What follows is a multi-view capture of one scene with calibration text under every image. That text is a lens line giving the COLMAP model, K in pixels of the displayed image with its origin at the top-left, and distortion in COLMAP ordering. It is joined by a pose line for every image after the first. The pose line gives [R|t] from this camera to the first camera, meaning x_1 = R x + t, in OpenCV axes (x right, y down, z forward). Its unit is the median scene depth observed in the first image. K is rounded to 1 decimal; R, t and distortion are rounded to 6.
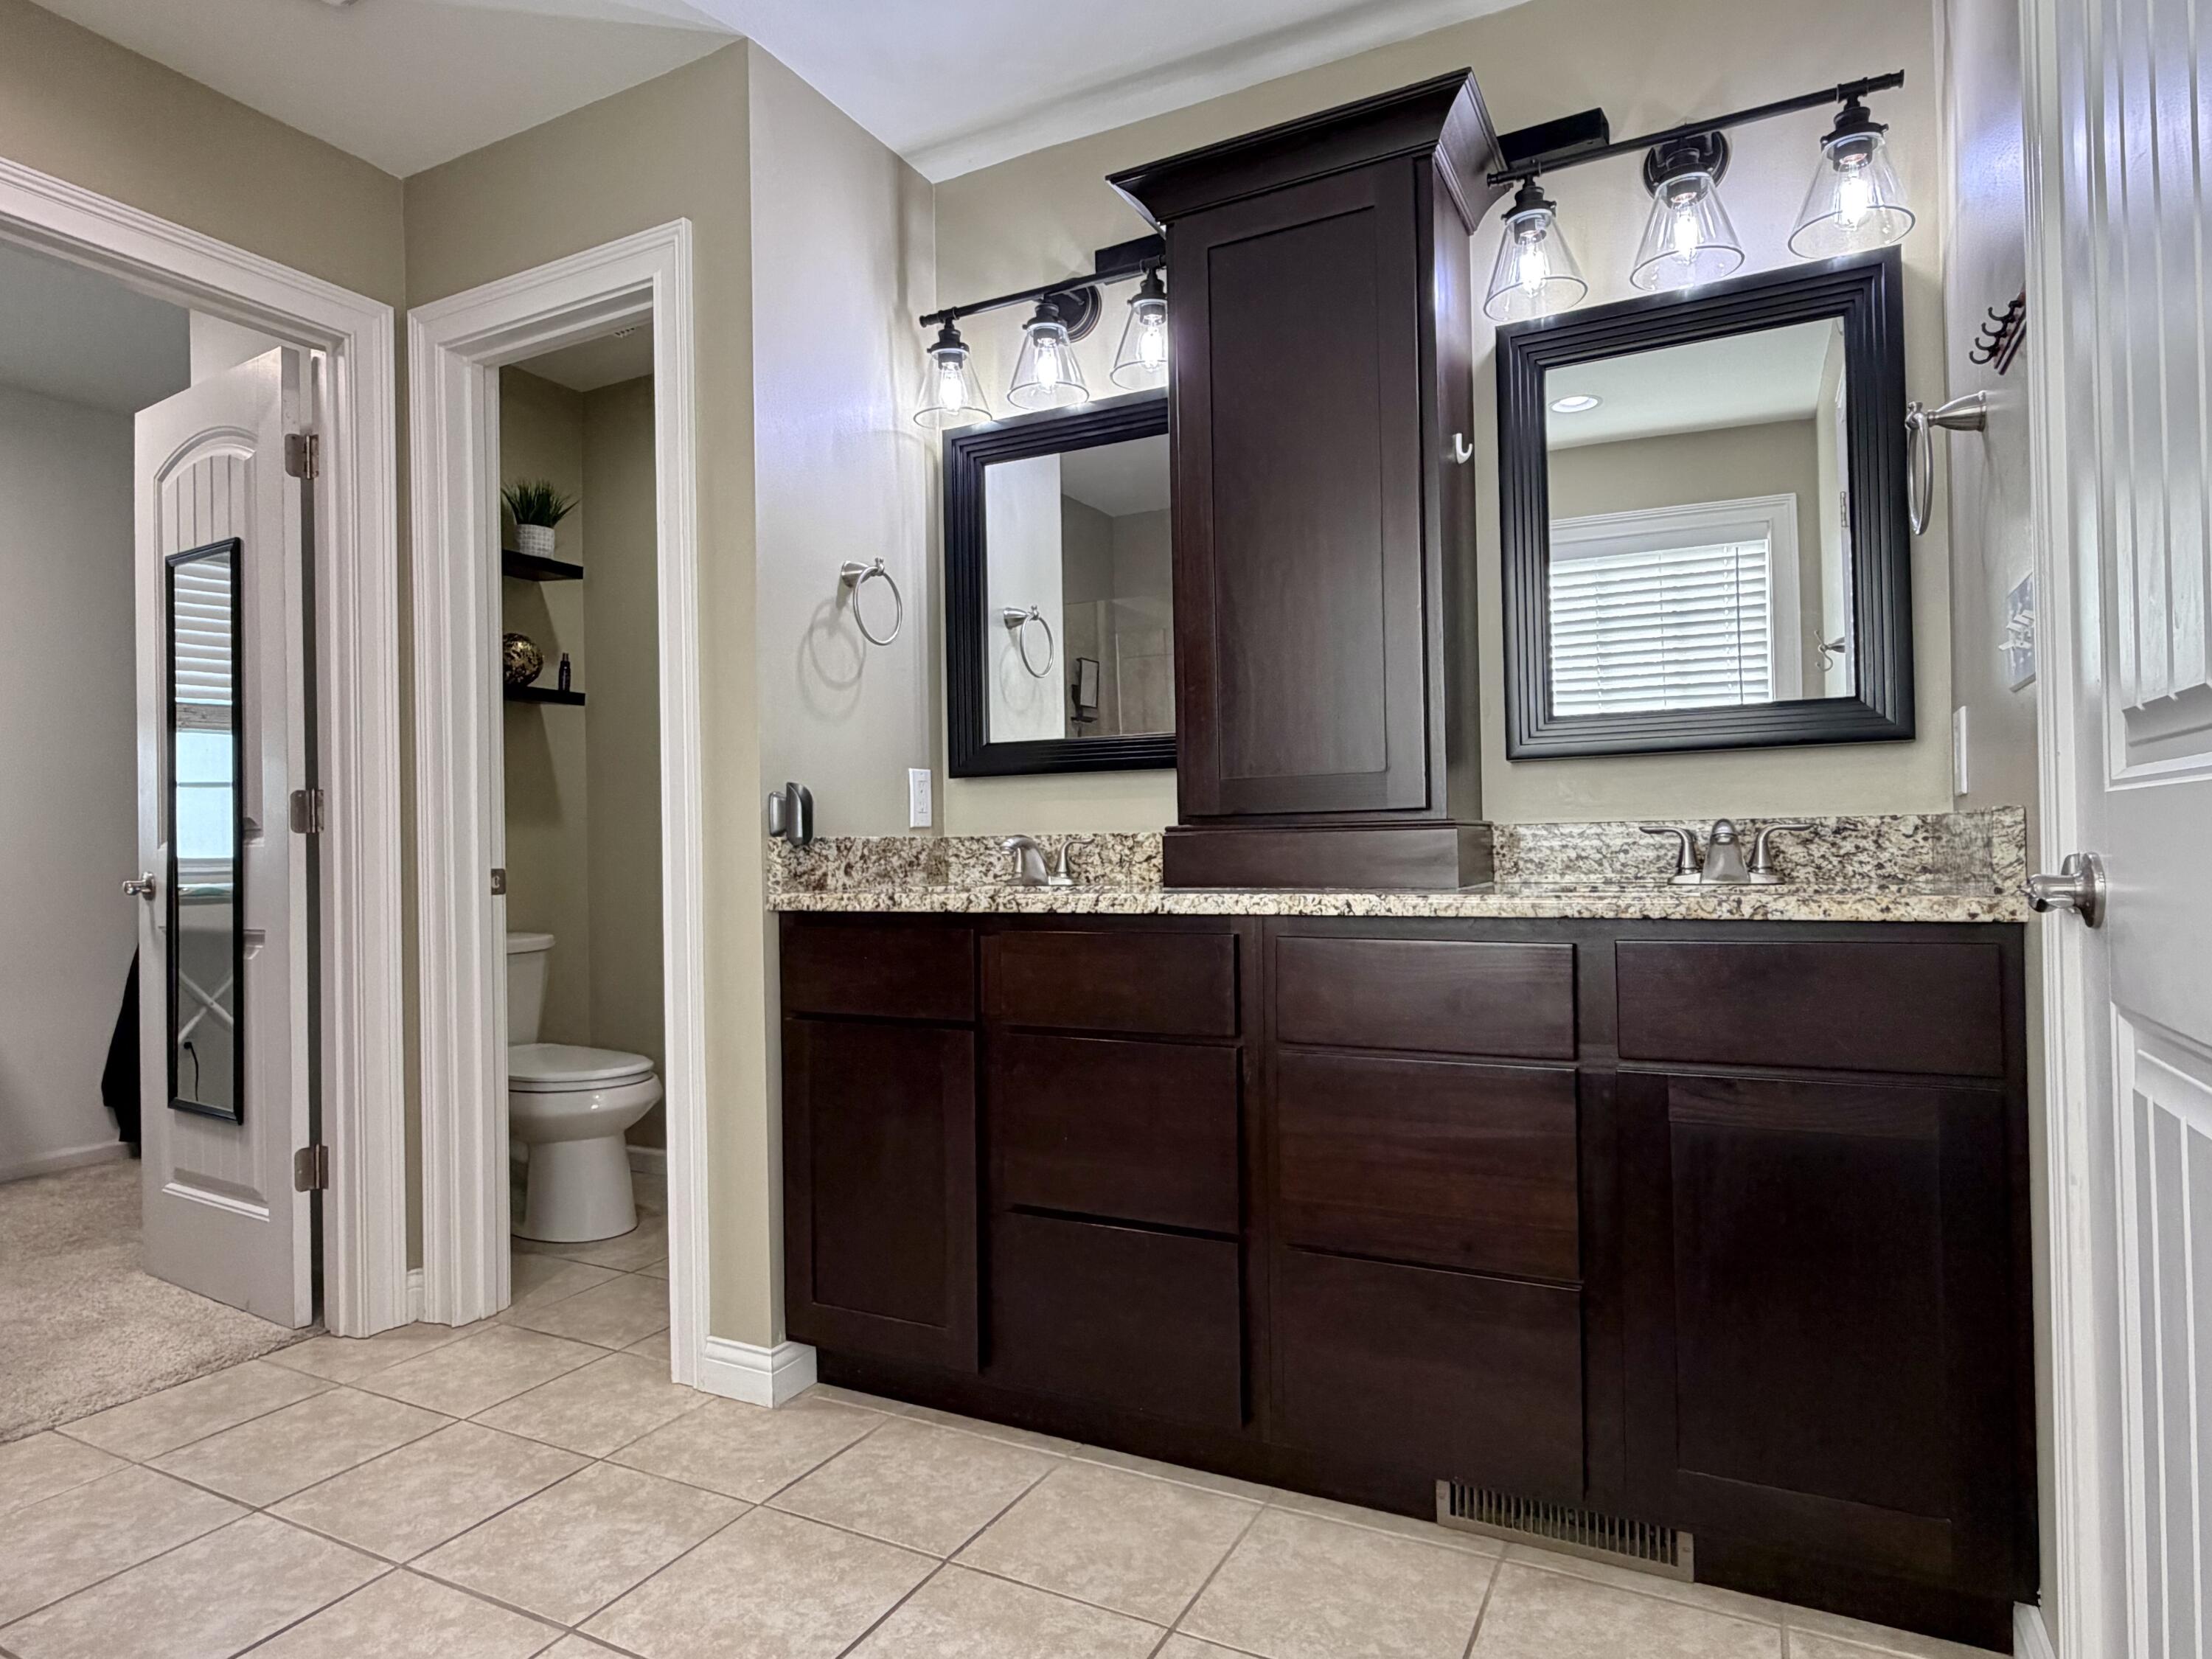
lens RADIAL K [[1280.4, 0, 1106.0], [0, 1280.4, 829.5], [0, 0, 1]] dist [0.010565, 0.000043]
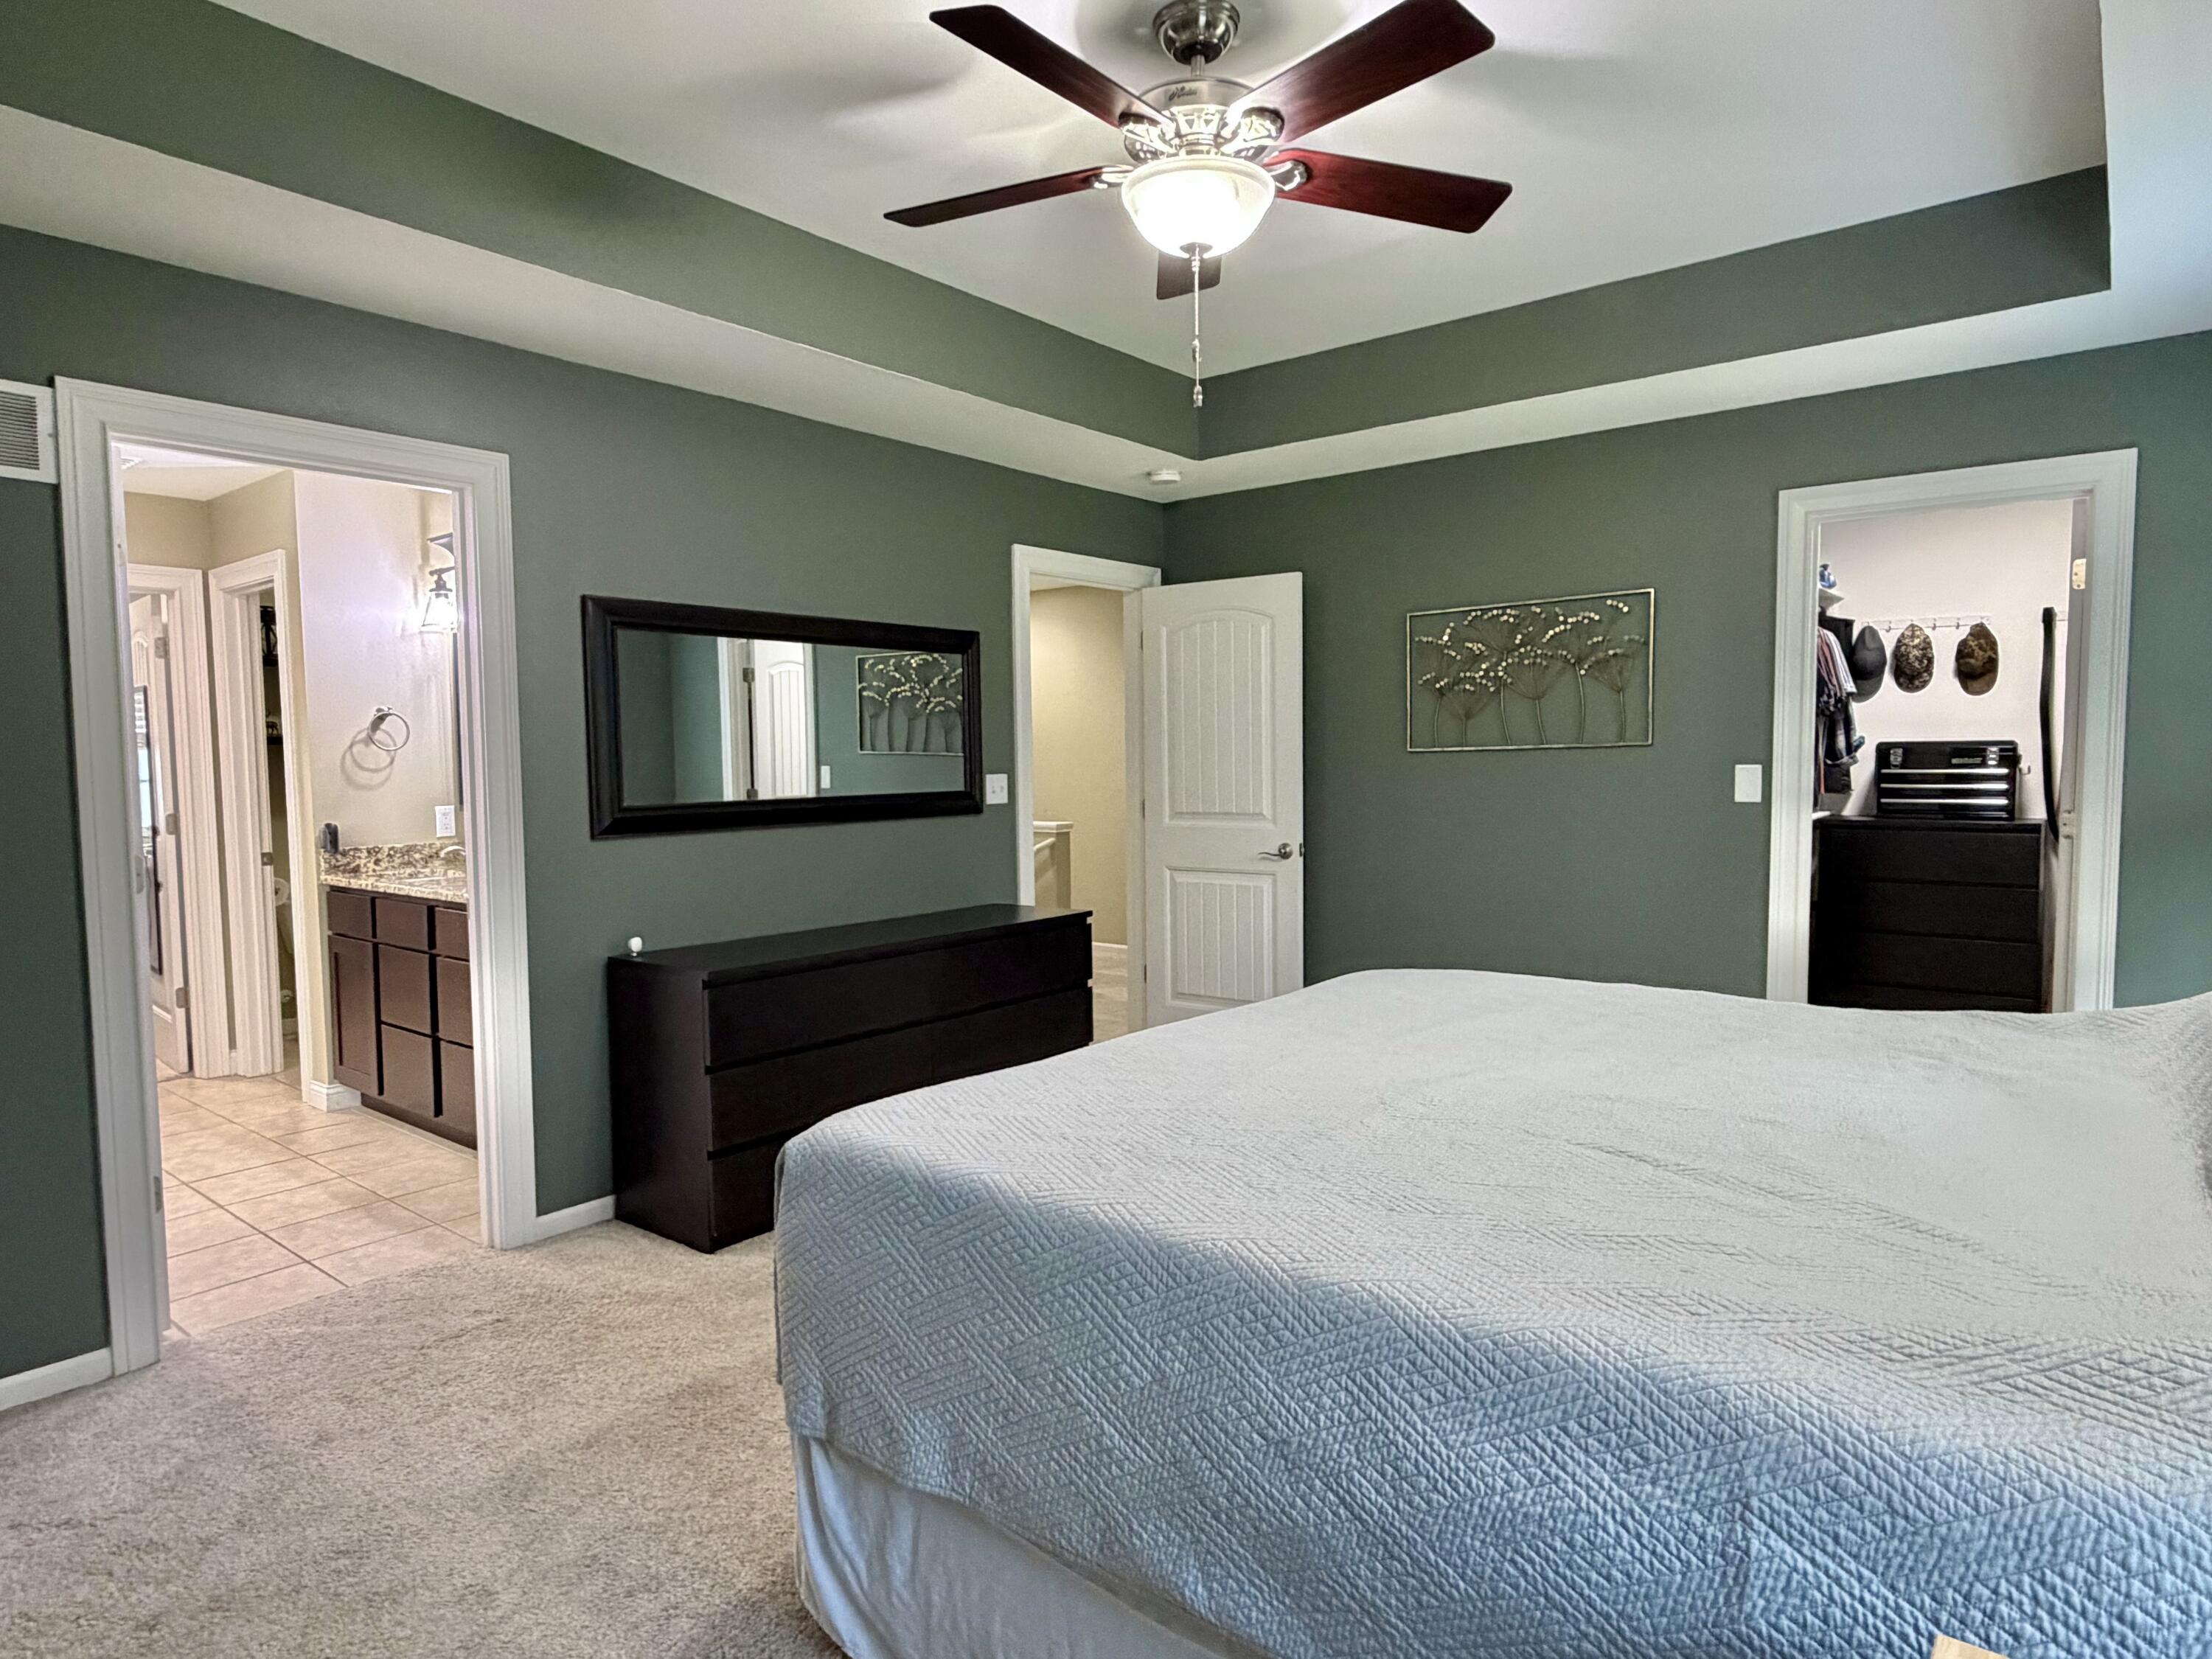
lens RADIAL K [[1280.4, 0, 1106.0], [0, 1280.4, 829.5], [0, 0, 1]] dist [0.010565, 0.000043]
pose [[0.980614, 0.015842, -0.195307, 1.306759], [-0.001083, 0.997149, 0.075444, -0.172376], [0.195946, -0.073770, 0.977836, -0.751106]]
